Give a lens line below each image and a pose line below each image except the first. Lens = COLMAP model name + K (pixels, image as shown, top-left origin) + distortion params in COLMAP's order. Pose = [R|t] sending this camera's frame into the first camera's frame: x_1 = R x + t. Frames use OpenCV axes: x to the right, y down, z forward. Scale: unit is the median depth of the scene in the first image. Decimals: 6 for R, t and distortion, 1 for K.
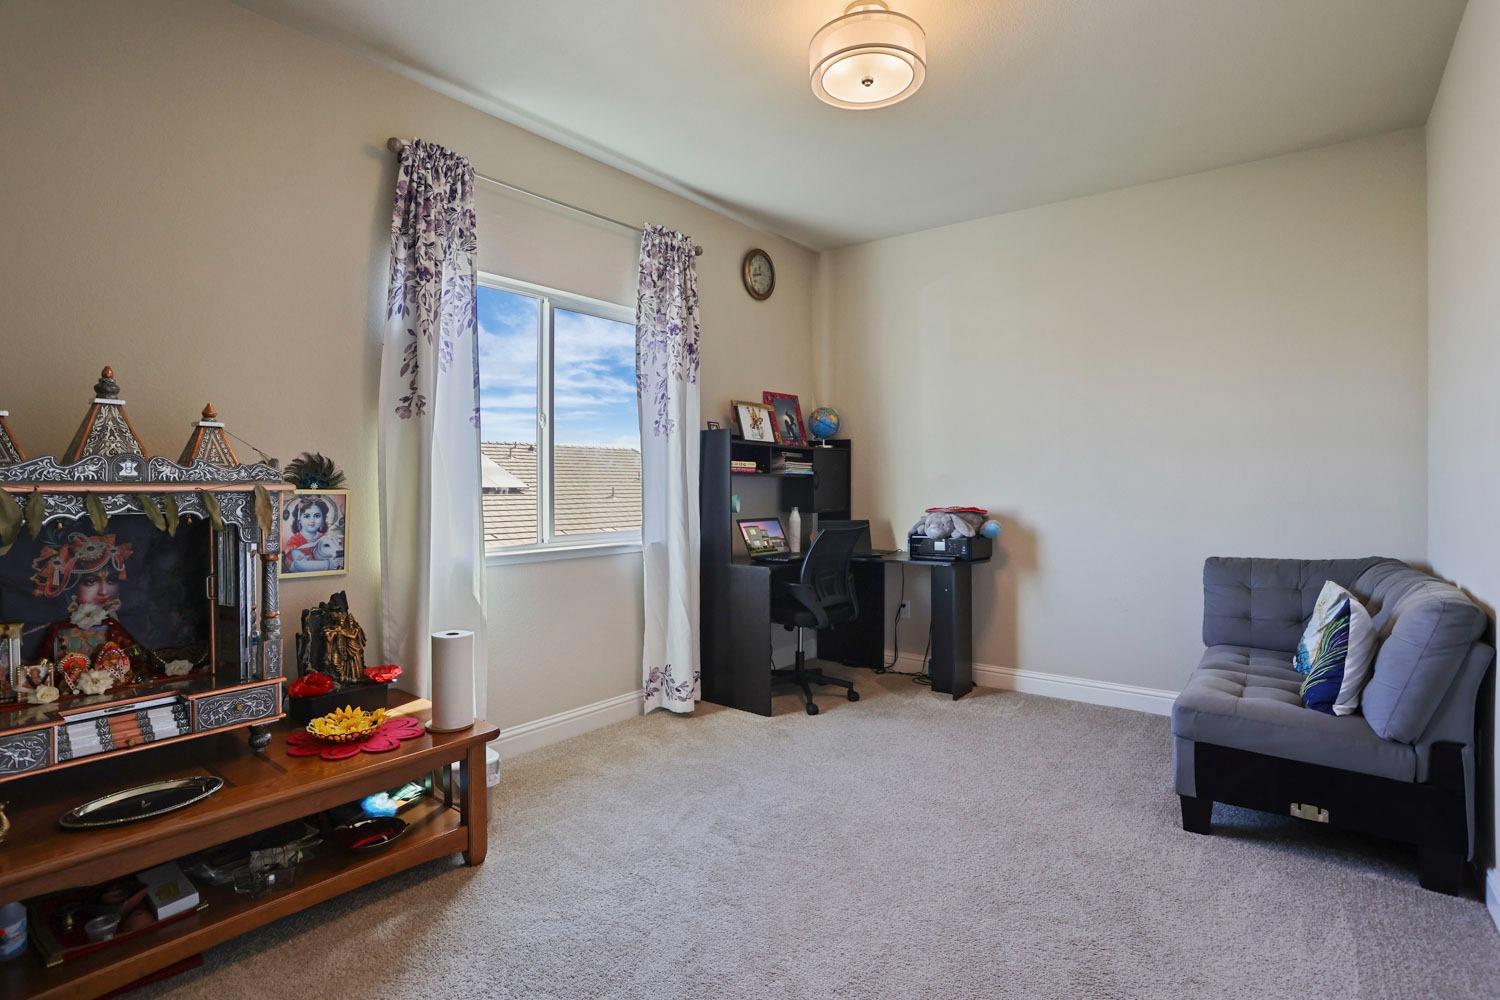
lens RADIAL K [[727.0, 0, 745.5], [0, 727.0, 491.0], [0, 0, 1]] dist [-0.030277, 0.010360]
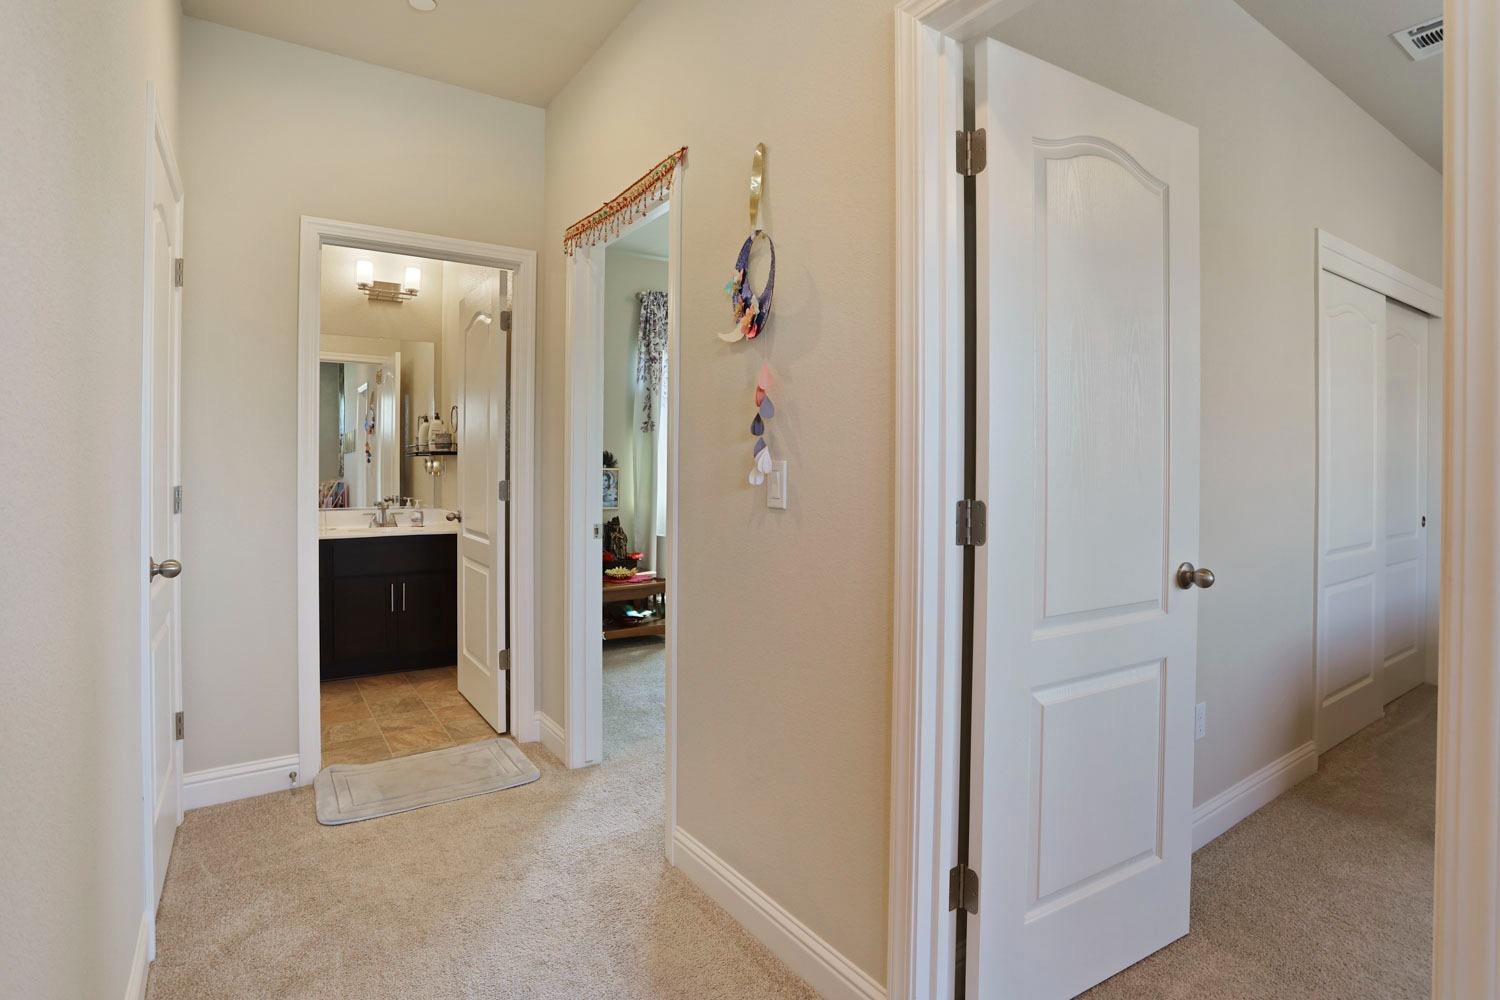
lens RADIAL K [[727.0, 0, 749.8], [0, 727.0, 491.0], [0, 0, 1]] dist [-0.030277, 0.010360]
pose [[0.954518, 0.003877, -0.298127, 0.407100], [-0.000310, 0.999928, 0.012012, 0.037094], [0.298153, -0.011373, 0.954450, -0.837434]]
